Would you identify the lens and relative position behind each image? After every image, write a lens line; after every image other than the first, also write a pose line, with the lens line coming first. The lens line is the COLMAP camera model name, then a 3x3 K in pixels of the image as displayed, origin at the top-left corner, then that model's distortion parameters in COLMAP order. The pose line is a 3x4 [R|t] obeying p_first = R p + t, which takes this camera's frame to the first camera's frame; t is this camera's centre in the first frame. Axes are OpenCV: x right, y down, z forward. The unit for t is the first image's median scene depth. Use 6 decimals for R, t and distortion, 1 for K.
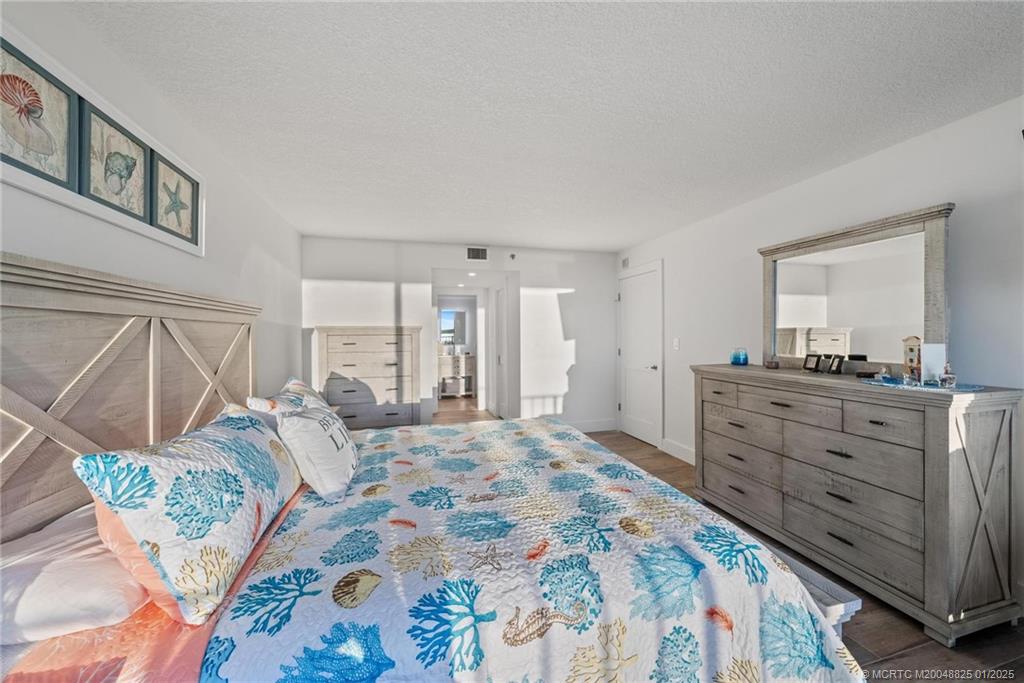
lens RADIAL K [[369.3, 0, 512.0], [0, 369.3, 341.5], [0, 0, 1]] dist [0.000655, 0.000096]
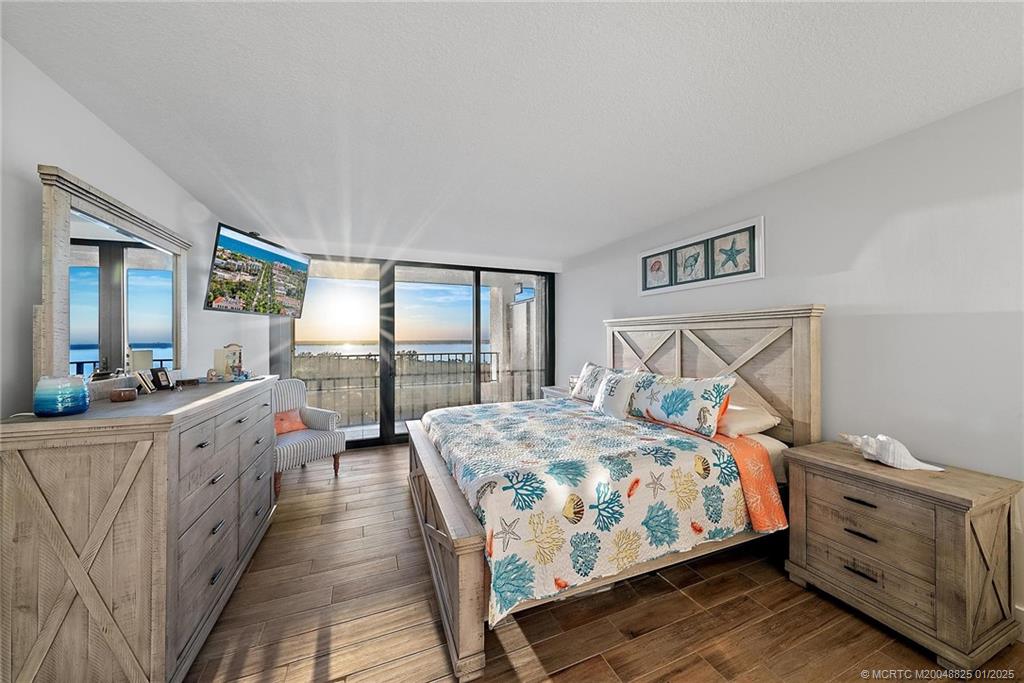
lens RADIAL K [[369.3, 0, 512.0], [0, 369.3, 341.5], [0, 0, 1]] dist [0.000655, 0.000096]
pose [[-0.989764, 0.010215, -0.142350, 0.257699], [0.007447, 0.999773, 0.019964, -0.045134], [0.142521, 0.018700, -0.989615, 2.565233]]
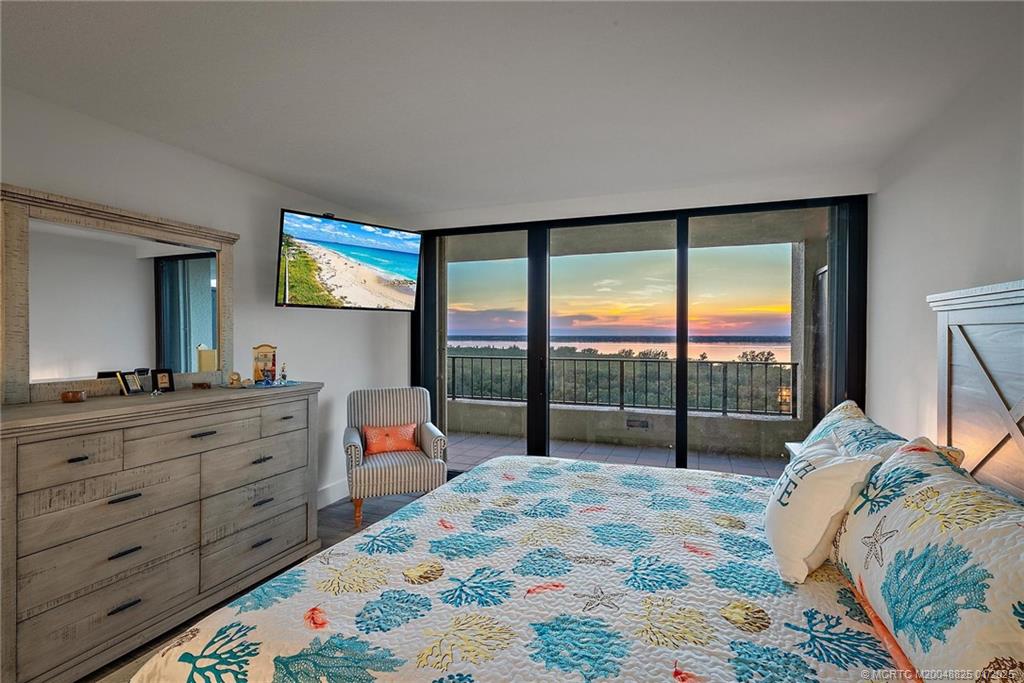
lens RADIAL K [[501.6, 0, 512.0], [0, 501.6, 341.5], [0, 0, 1]] dist [0.003142, 0.000090]
pose [[-0.813067, -0.005617, 0.582143, -0.544109], [0.009607, 0.999688, 0.023064, -0.056514], [-0.582091, 0.024345, -0.812759, 1.906814]]
